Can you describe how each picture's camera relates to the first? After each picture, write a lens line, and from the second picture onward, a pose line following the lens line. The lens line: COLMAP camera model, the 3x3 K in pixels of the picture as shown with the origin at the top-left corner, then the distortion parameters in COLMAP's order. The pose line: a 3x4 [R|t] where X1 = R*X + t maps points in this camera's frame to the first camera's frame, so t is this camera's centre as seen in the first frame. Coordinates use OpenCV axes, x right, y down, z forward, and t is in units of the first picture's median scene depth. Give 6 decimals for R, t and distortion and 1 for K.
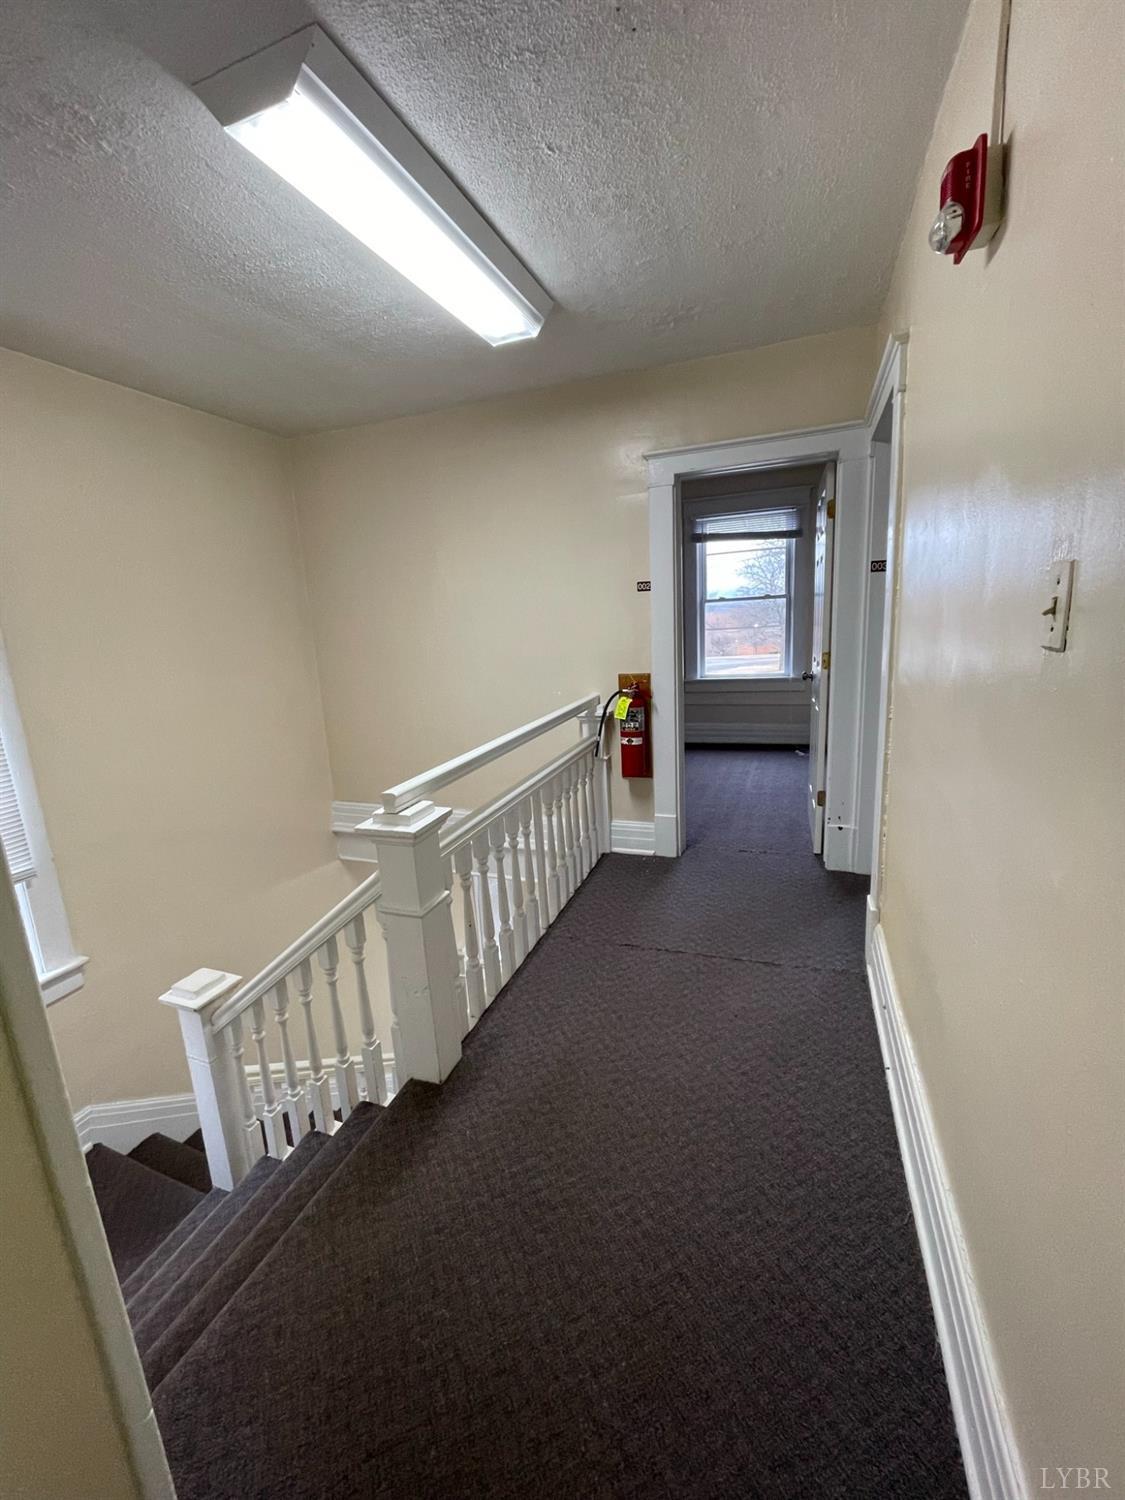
lens RADIAL K [[600.6, 0, 567.0], [0, 600.6, 741.8], [0, 0, 1]] dist [-0.008791, 0.002455]
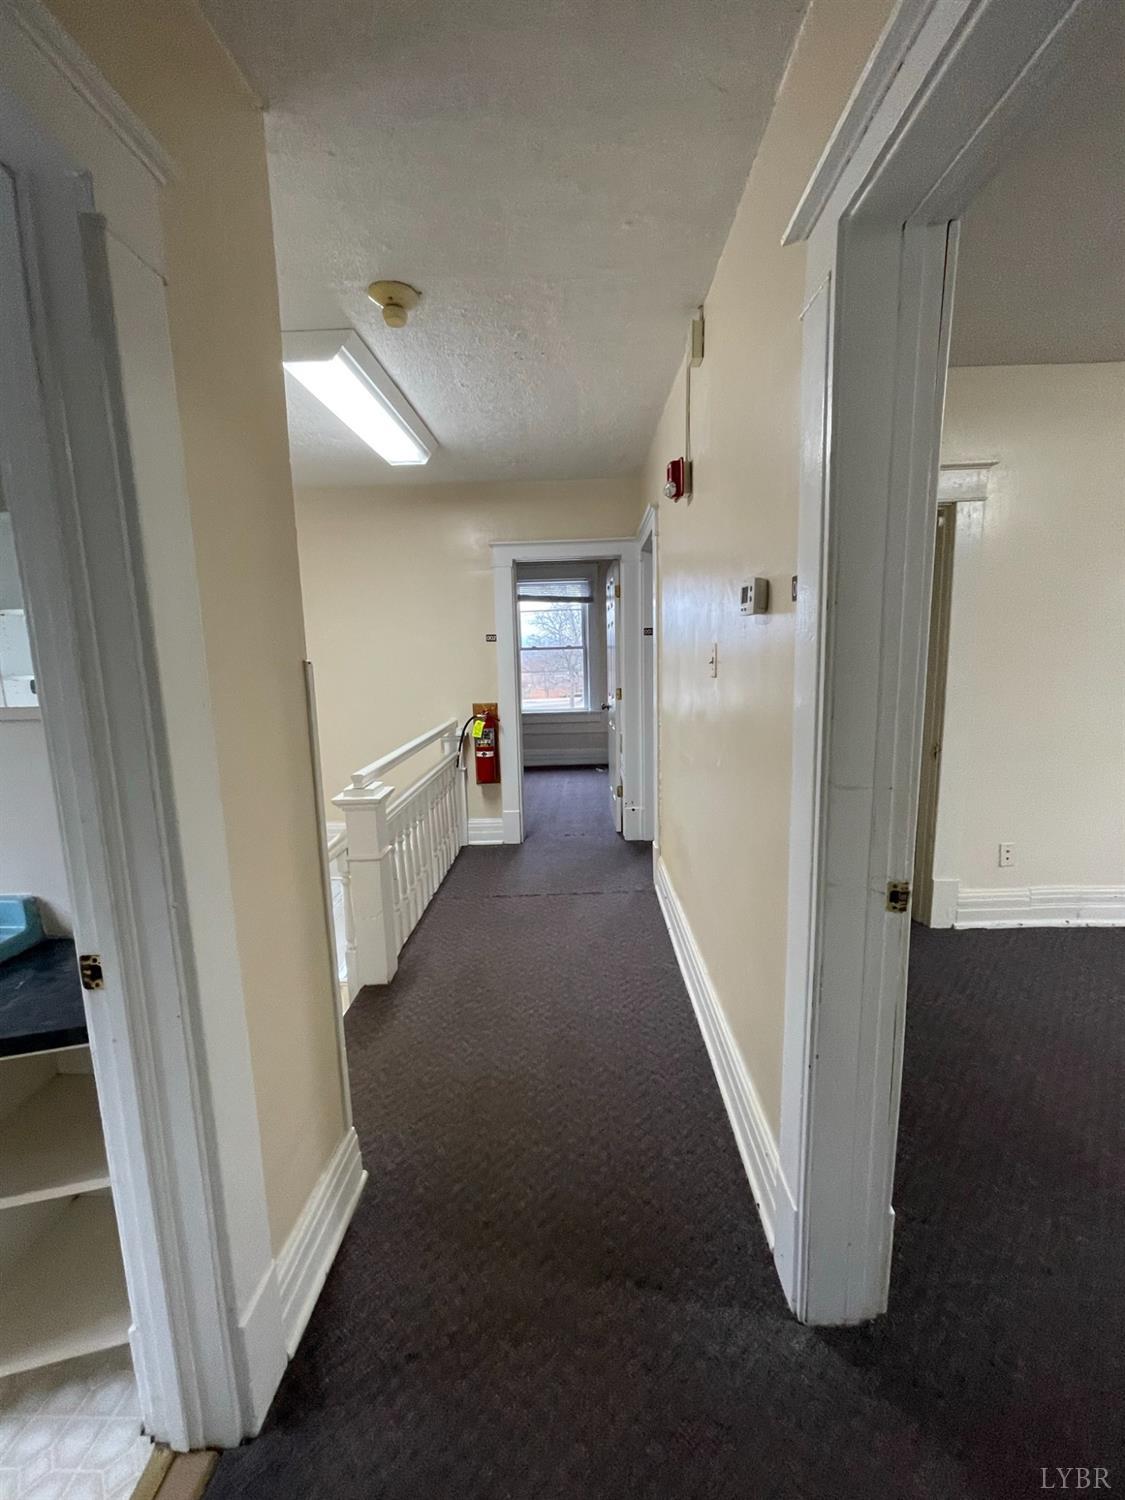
lens RADIAL K [[600.6, 0, 562.8], [0, 600.6, 745.2], [0, 0, 1]] dist [-0.008791, 0.002455]
pose [[0.946285, -0.019830, 0.322724, -0.154460], [0.041304, 0.997354, -0.059828, 0.064487], [-0.320683, 0.069944, 0.944600, -0.293475]]
